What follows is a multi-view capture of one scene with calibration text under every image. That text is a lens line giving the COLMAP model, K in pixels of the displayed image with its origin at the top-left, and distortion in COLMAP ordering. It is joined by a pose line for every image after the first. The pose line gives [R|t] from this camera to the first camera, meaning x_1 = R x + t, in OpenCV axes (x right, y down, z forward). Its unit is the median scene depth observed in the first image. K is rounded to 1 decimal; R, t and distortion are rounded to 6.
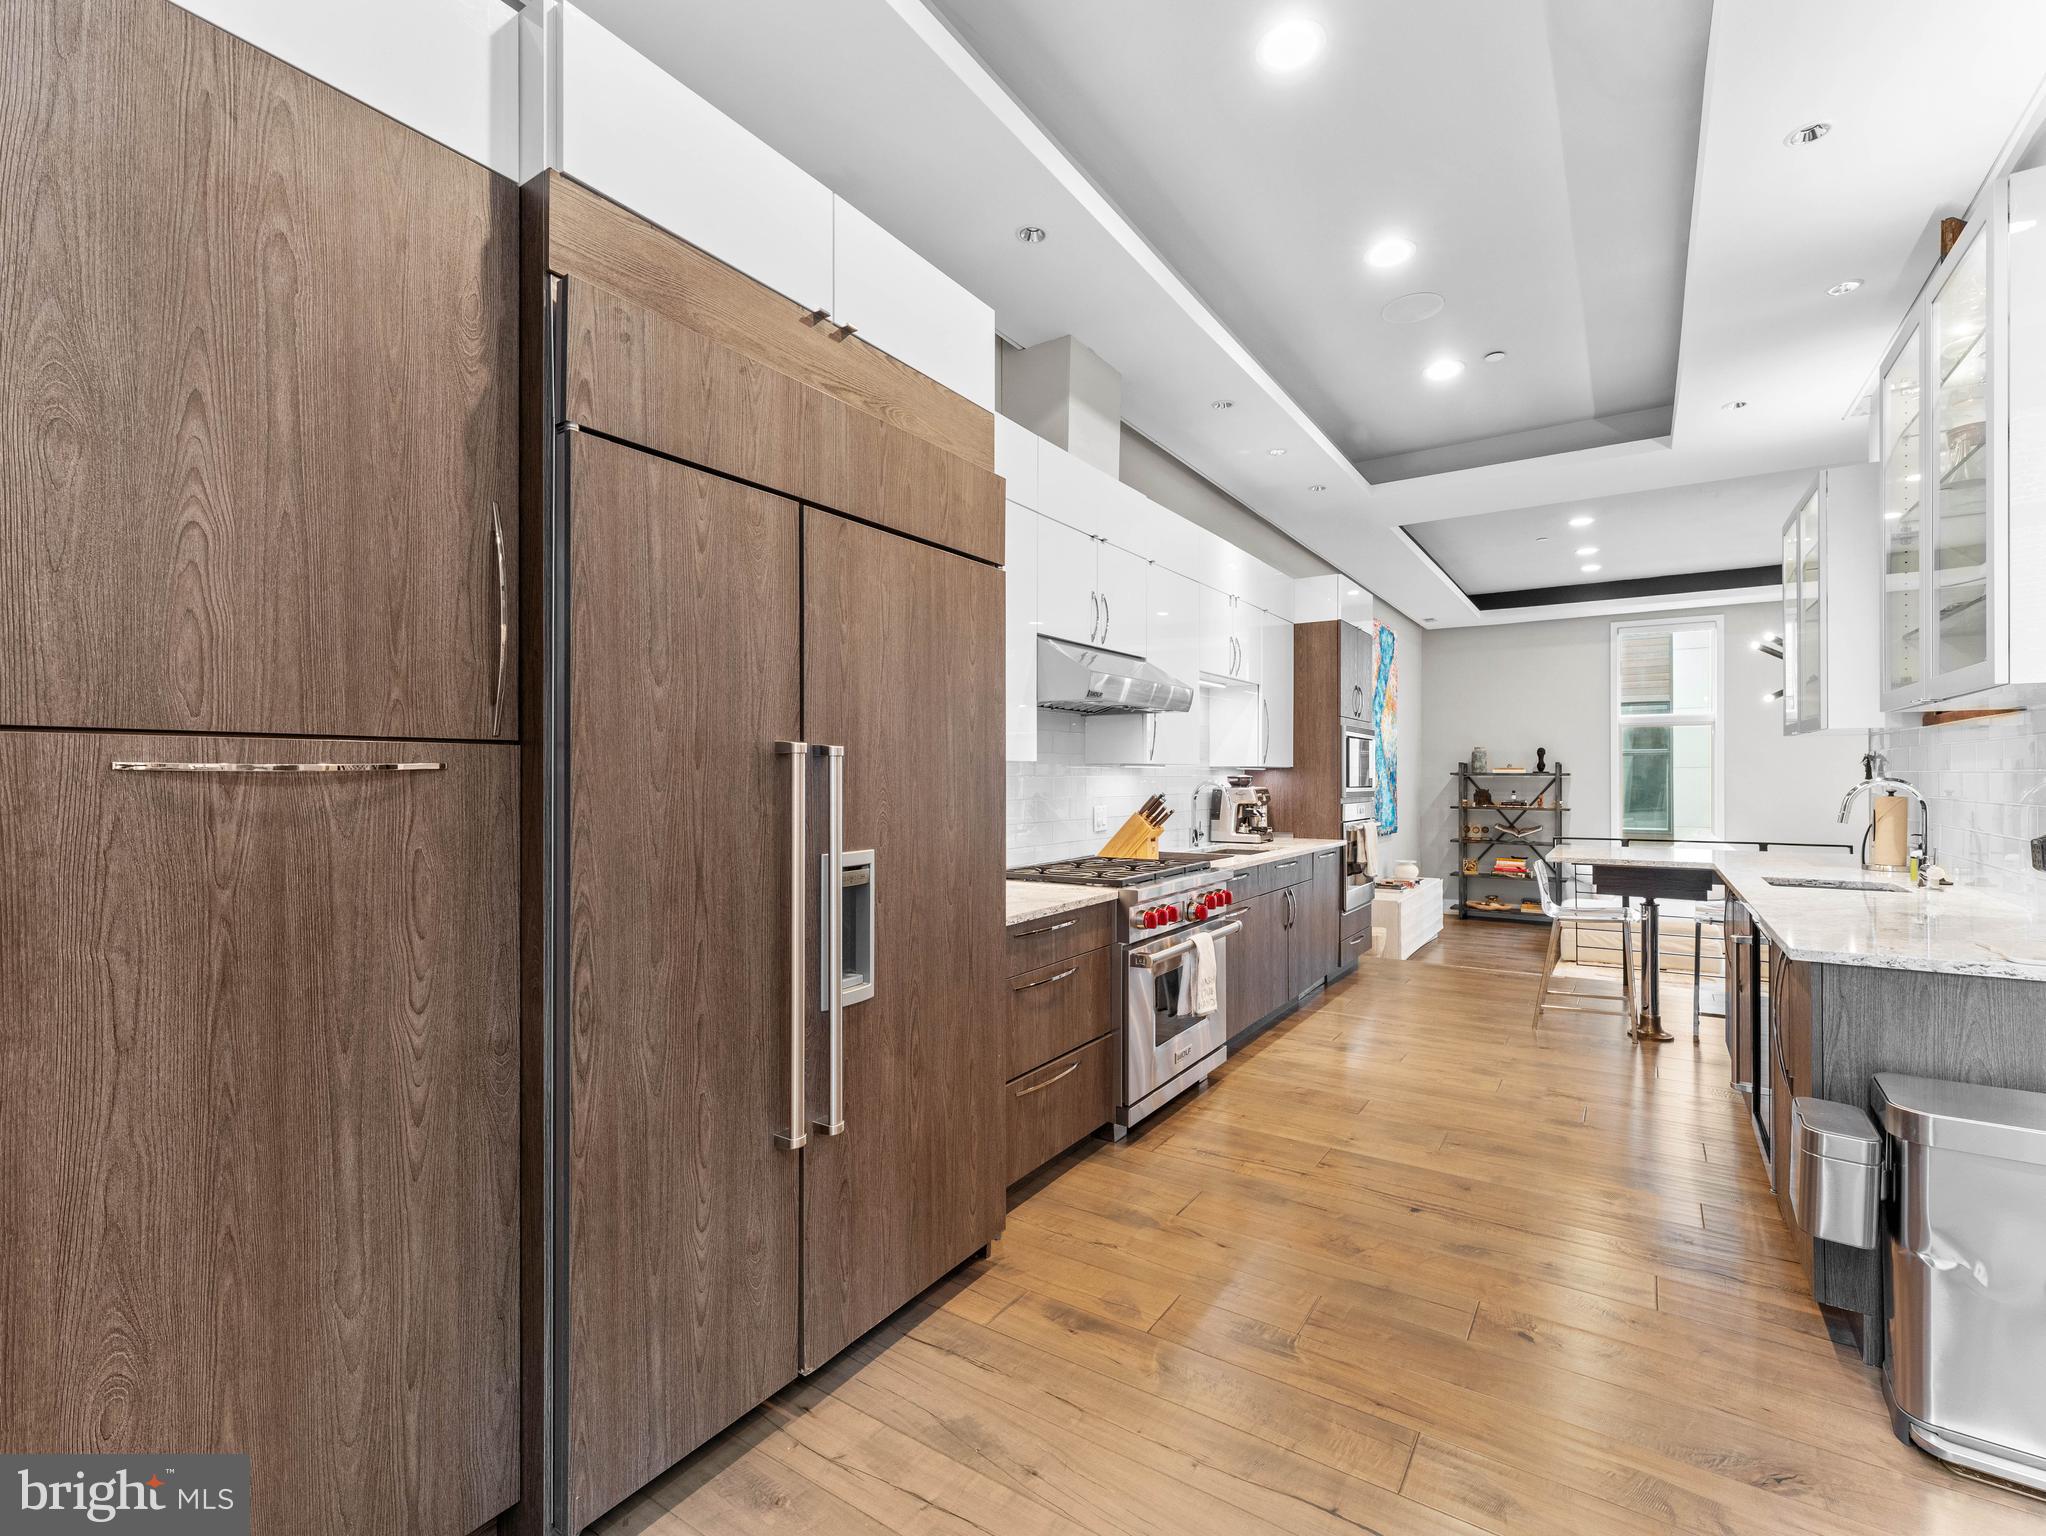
lens RADIAL K [[929.3, 0, 1010.7], [0, 929.3, 774.4], [0, 0, 1]] dist [0.005686, -0.001473]
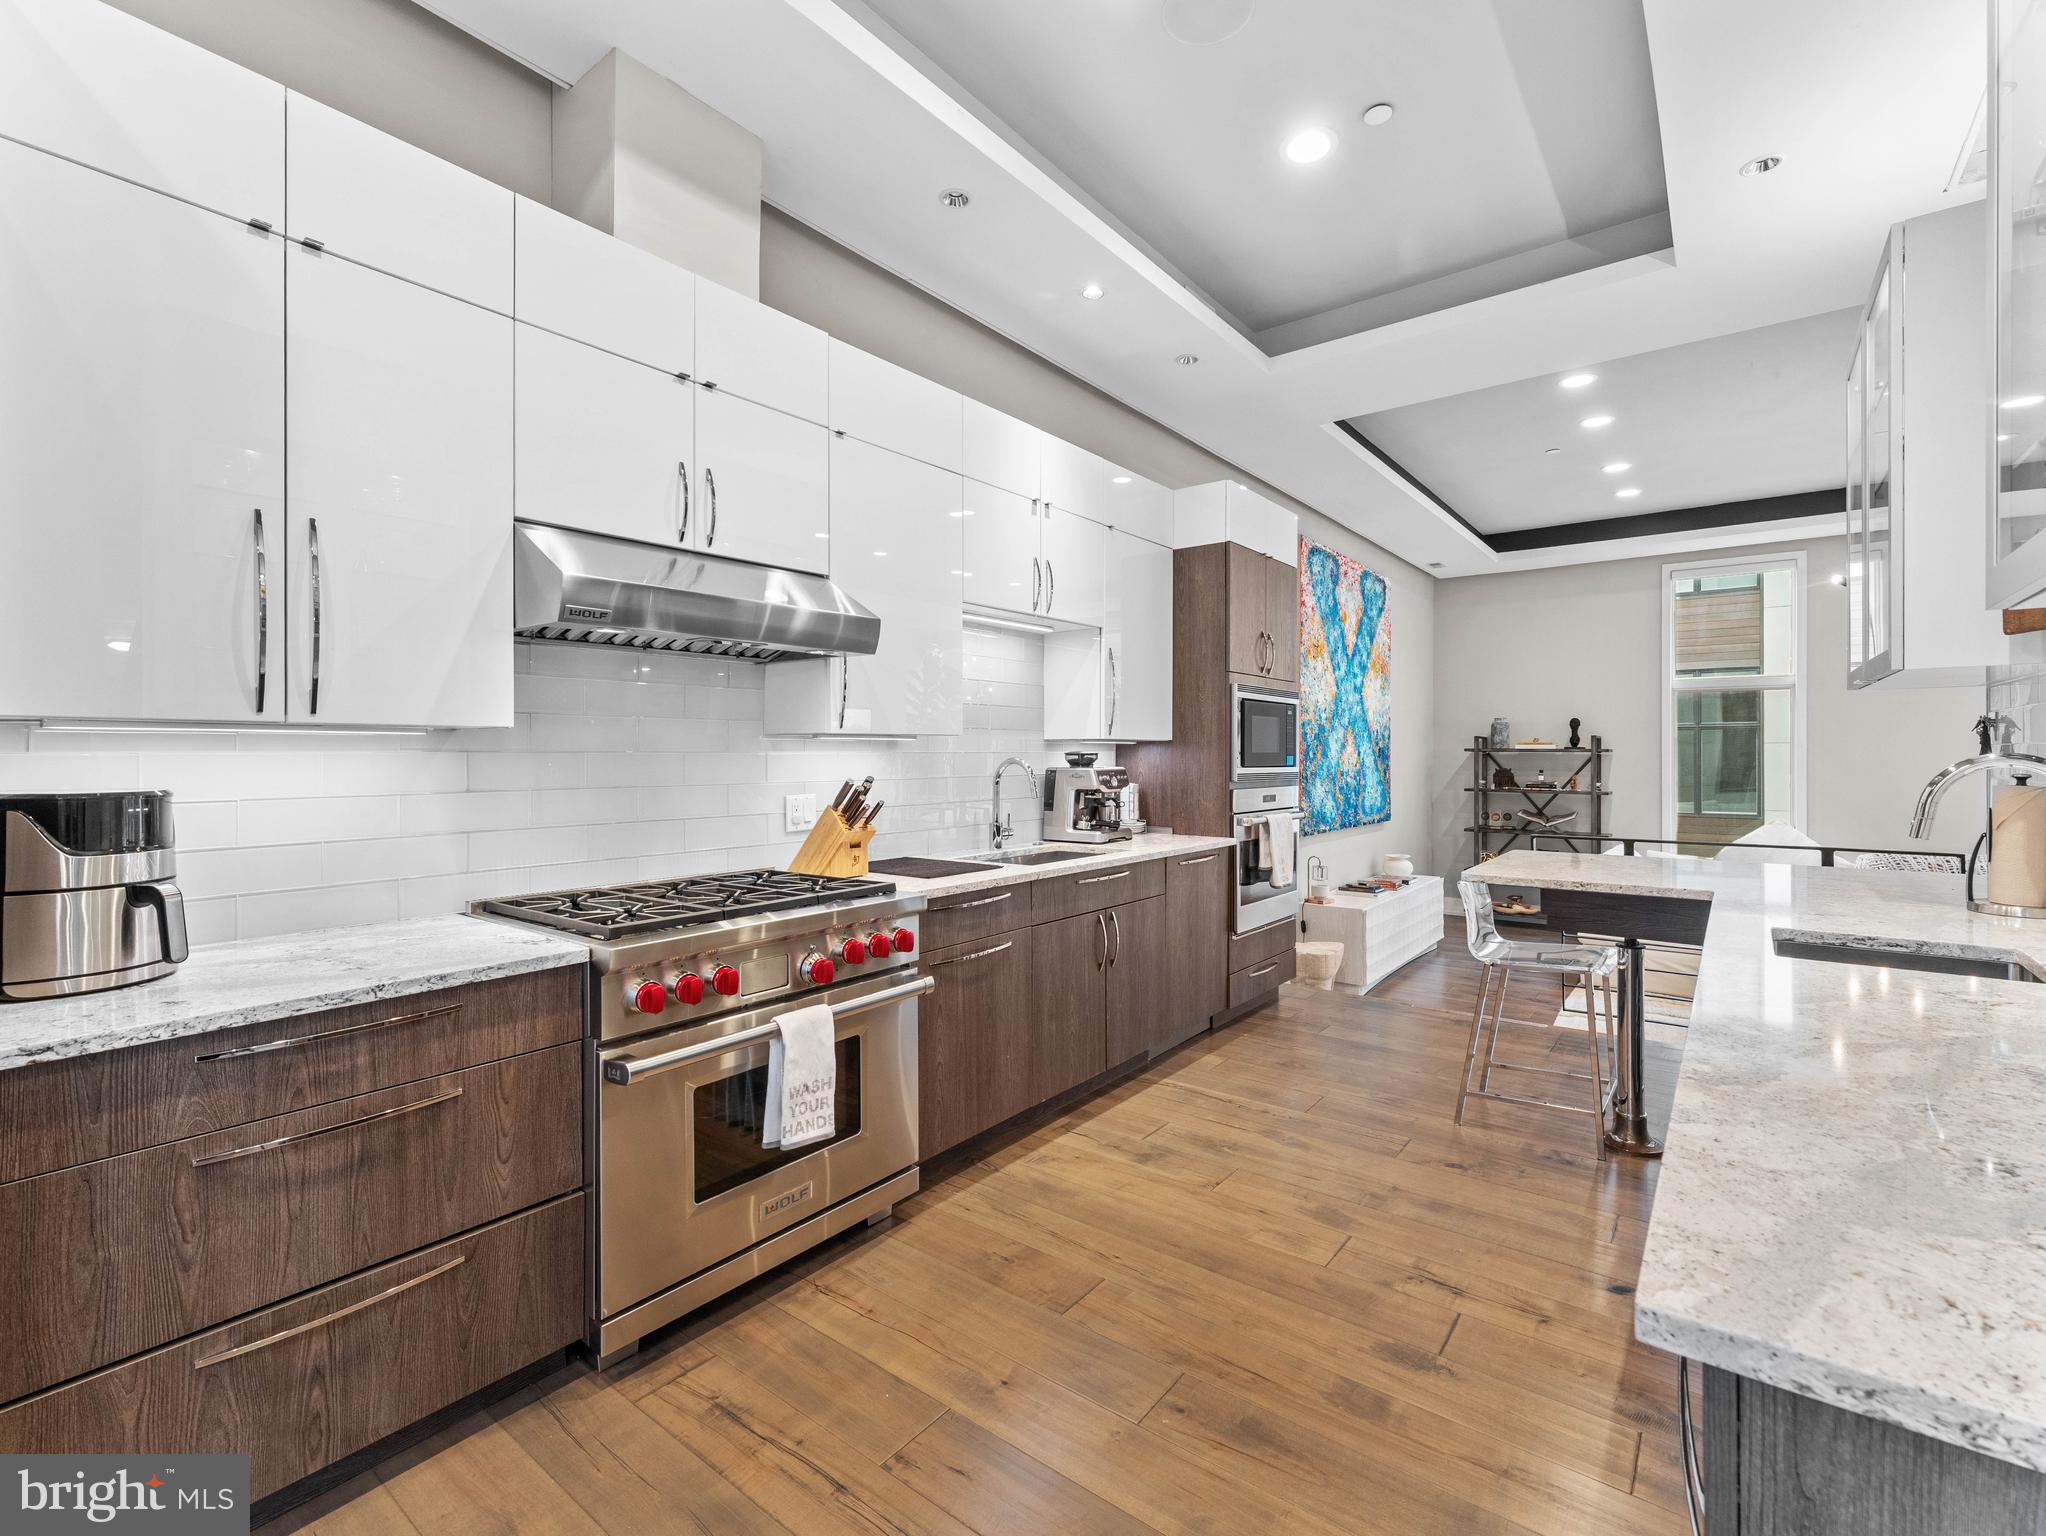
lens RADIAL K [[929.3, 0, 1012.3], [0, 929.3, 755.0], [0, 0, 1]] dist [0.005686, -0.001473]
pose [[0.997197, -0.000596, -0.074815, 0.246068], [0.000858, 0.999994, 0.003470, 0.001444], [0.074812, -0.003524, 0.997191, 0.255060]]
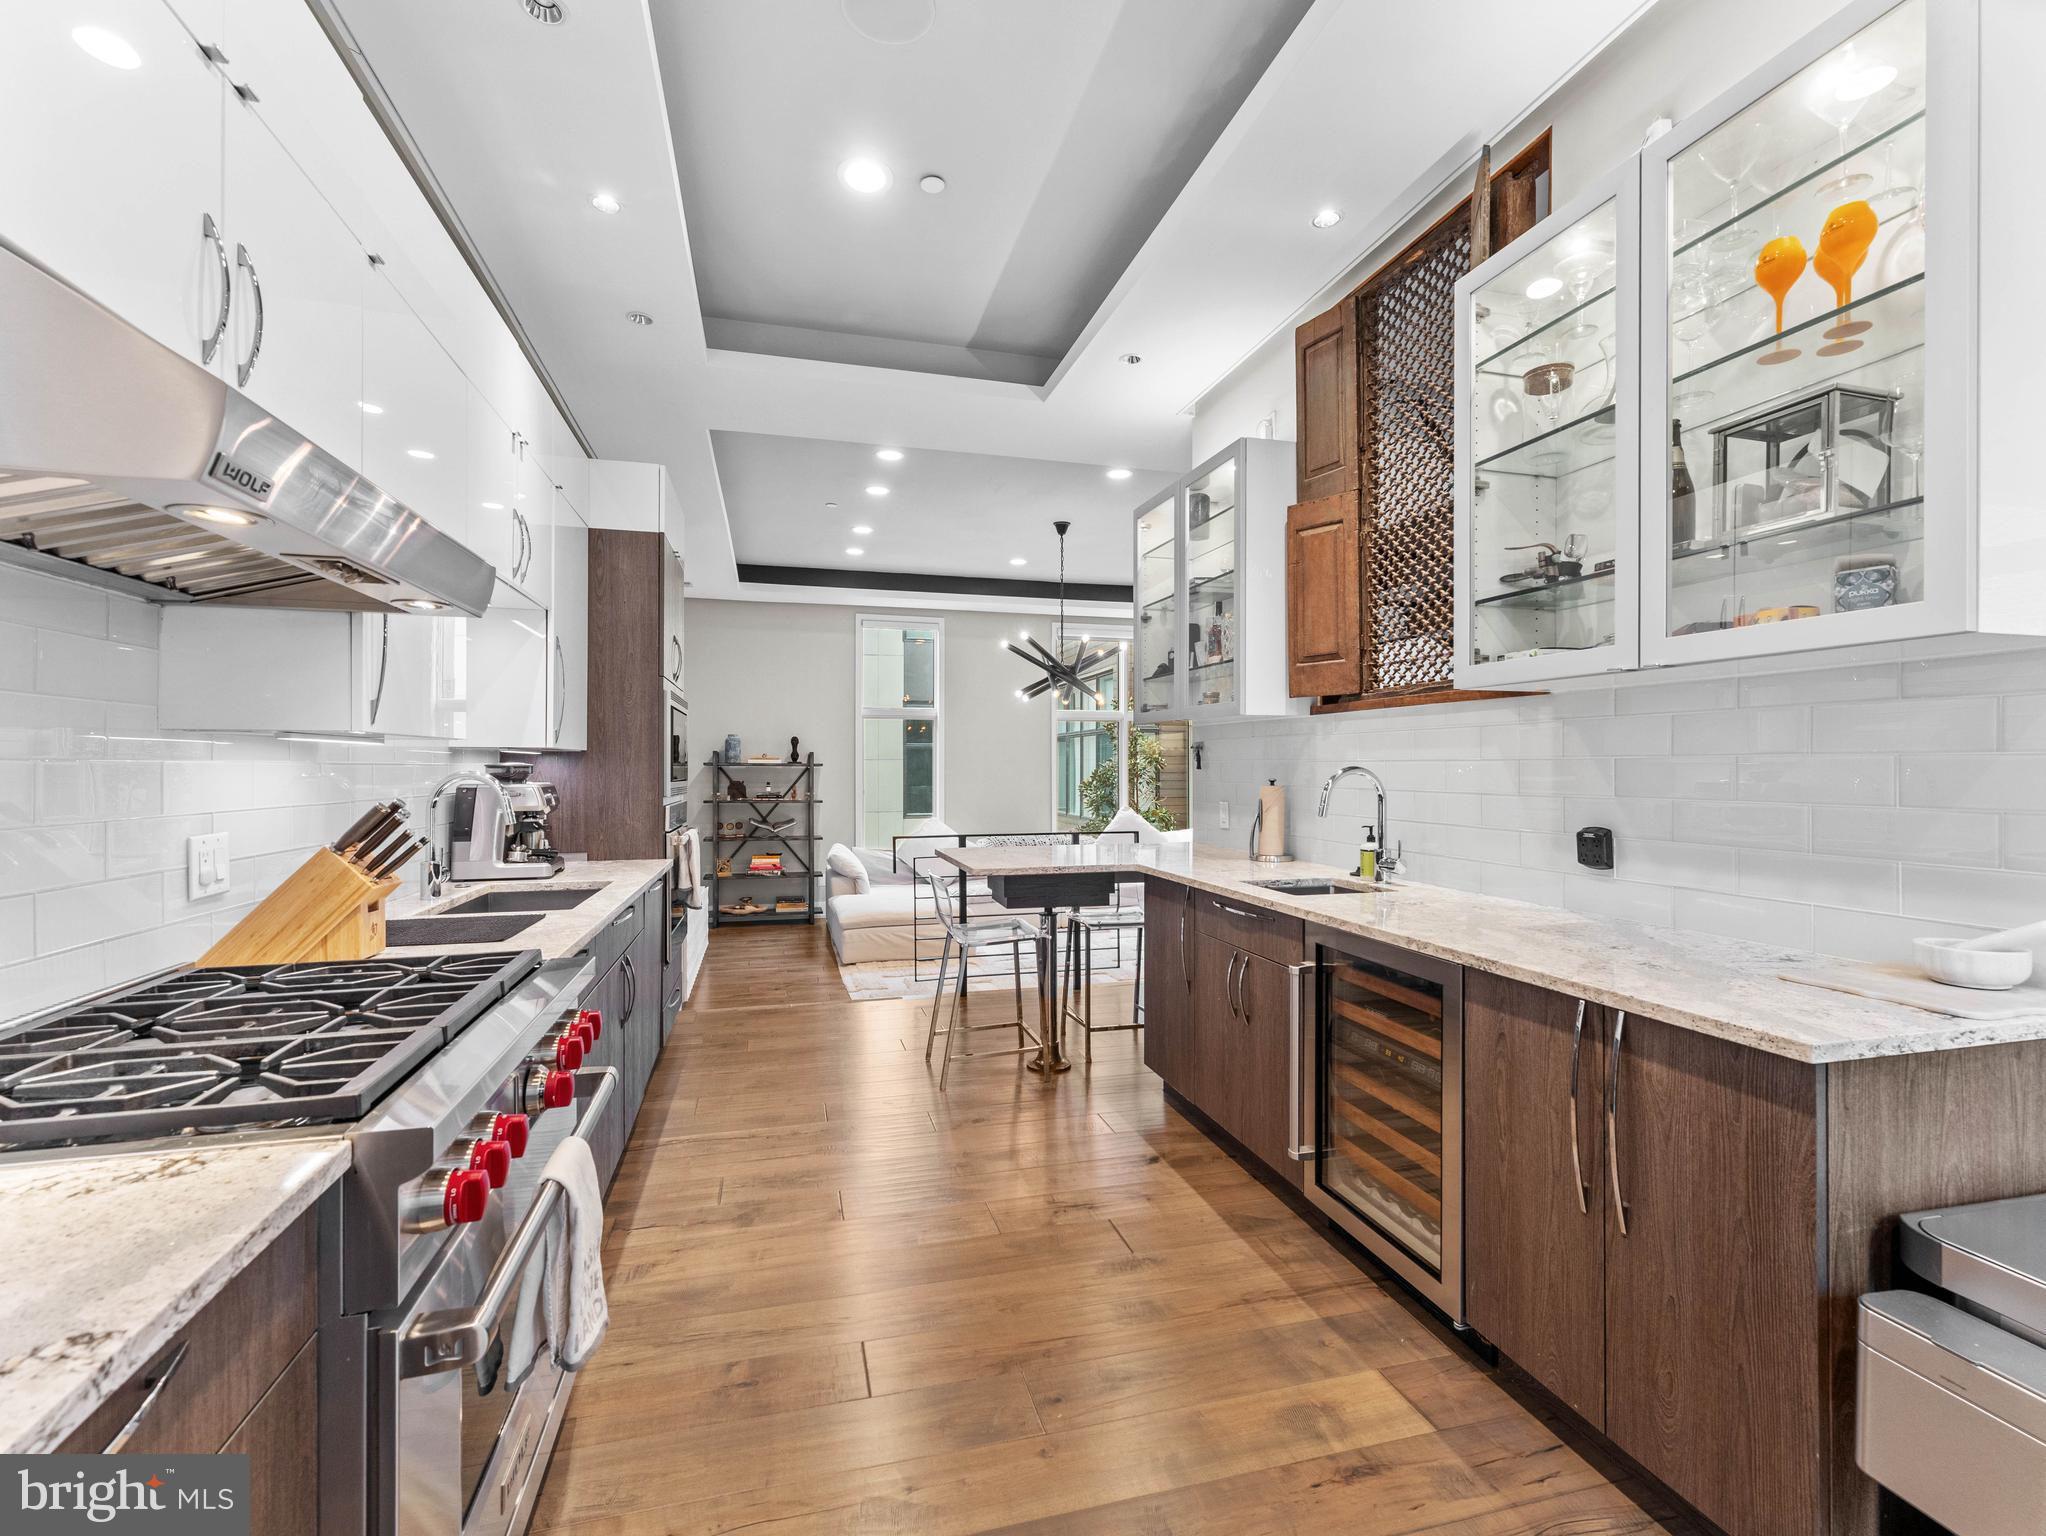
lens RADIAL K [[929.3, 0, 1025.0], [0, 929.3, 767.6], [0, 0, 1]] dist [0.005686, -0.001473]
pose [[0.656764, 0.000644, 0.754096, 0.018629], [-0.001914, 0.999998, 0.000814, 0.002943], [-0.754094, -0.001978, 0.656763, 0.371691]]
